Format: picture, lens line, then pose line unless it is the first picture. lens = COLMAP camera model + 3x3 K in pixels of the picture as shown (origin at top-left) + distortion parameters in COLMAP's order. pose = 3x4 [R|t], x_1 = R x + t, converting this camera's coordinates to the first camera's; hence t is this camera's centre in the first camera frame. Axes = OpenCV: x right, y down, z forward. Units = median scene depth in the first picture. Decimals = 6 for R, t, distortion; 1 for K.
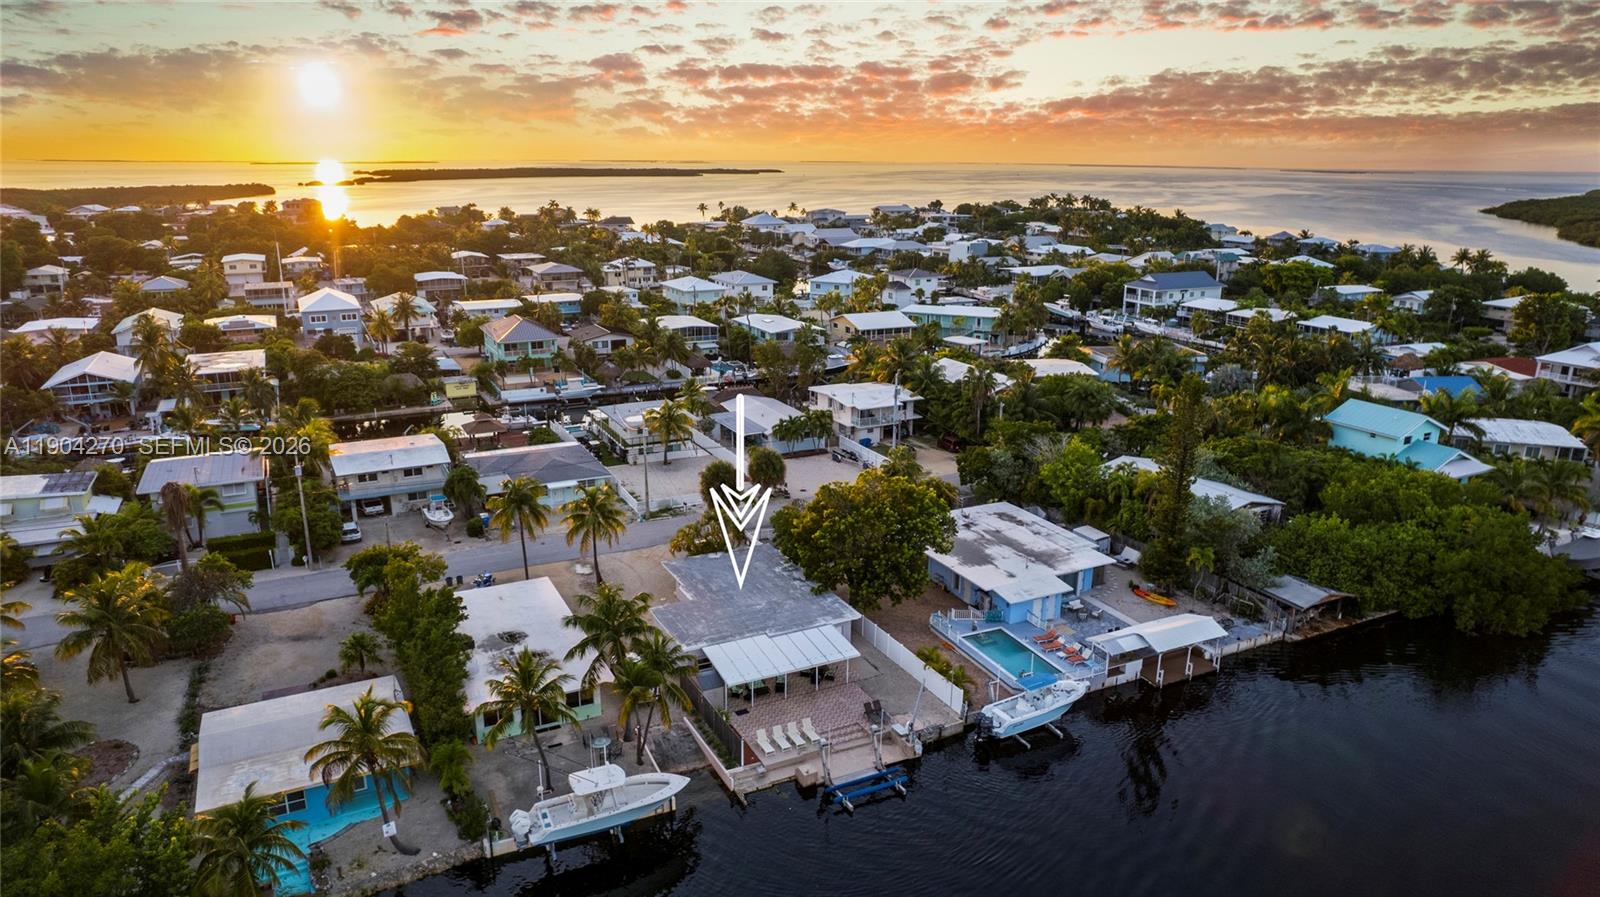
lens RADIAL K [[1023.0, 0, 802.1], [0, 1023.0, 456.5], [0, 0, 1]] dist [-0.069308, 0.061706]
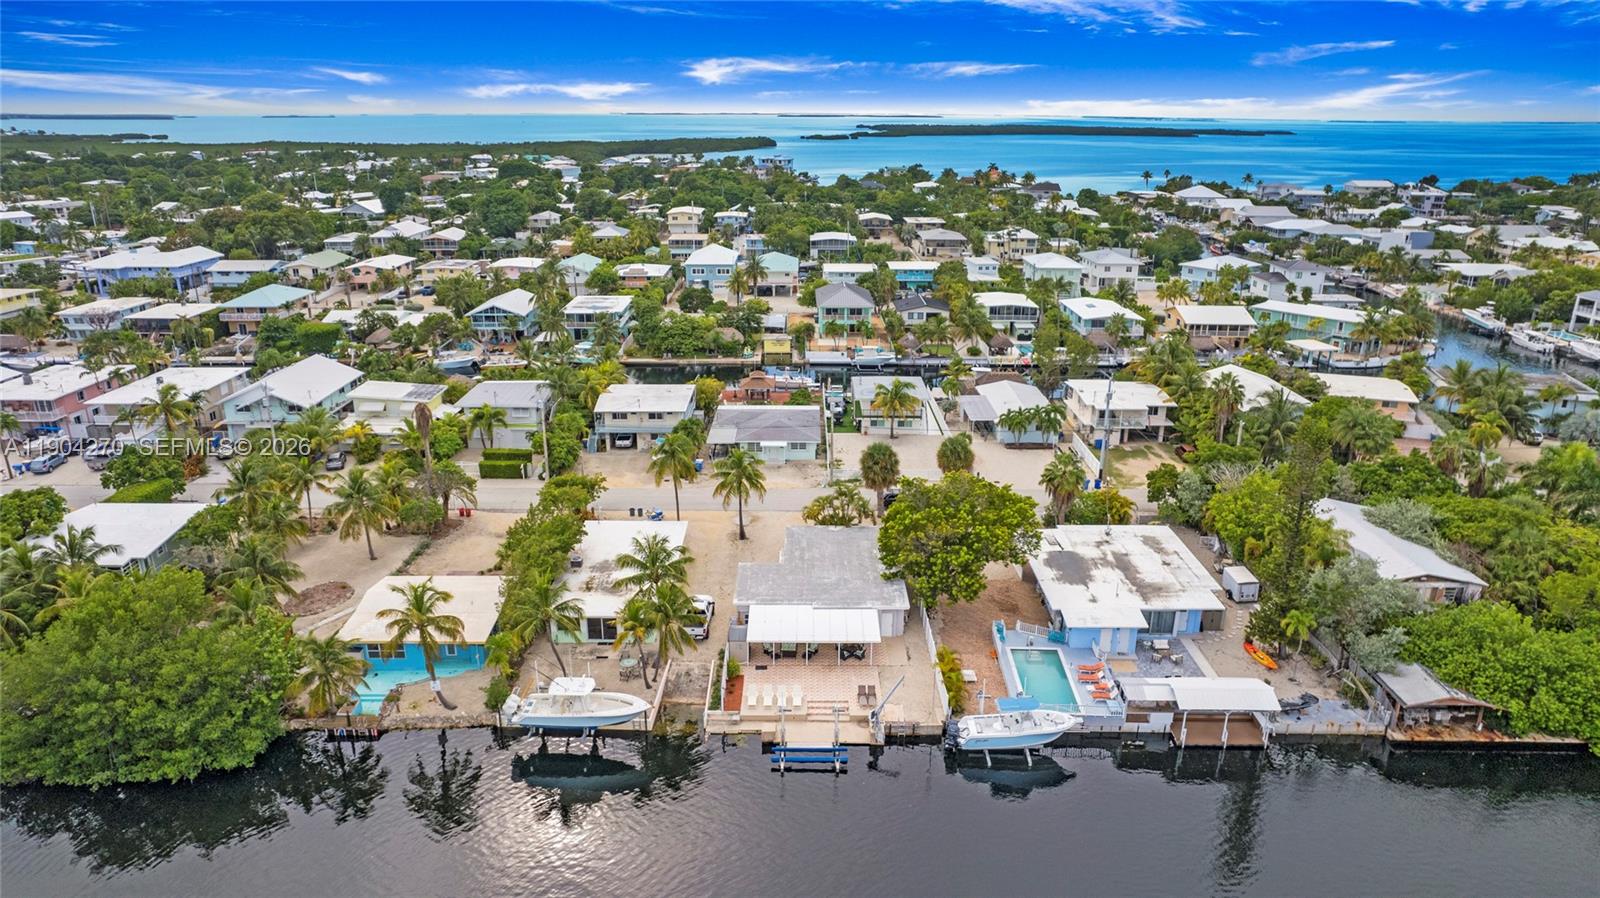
lens RADIAL K [[1023.0, 0, 804.0], [0, 1023.0, 459.0], [0, 0, 1]] dist [-0.069308, 0.061706]
pose [[0.894209, 0.142741, -0.424282, 0.335173], [-0.124546, 0.989708, 0.070476, -0.048339], [0.429975, -0.010178, 0.902783, 0.006089]]
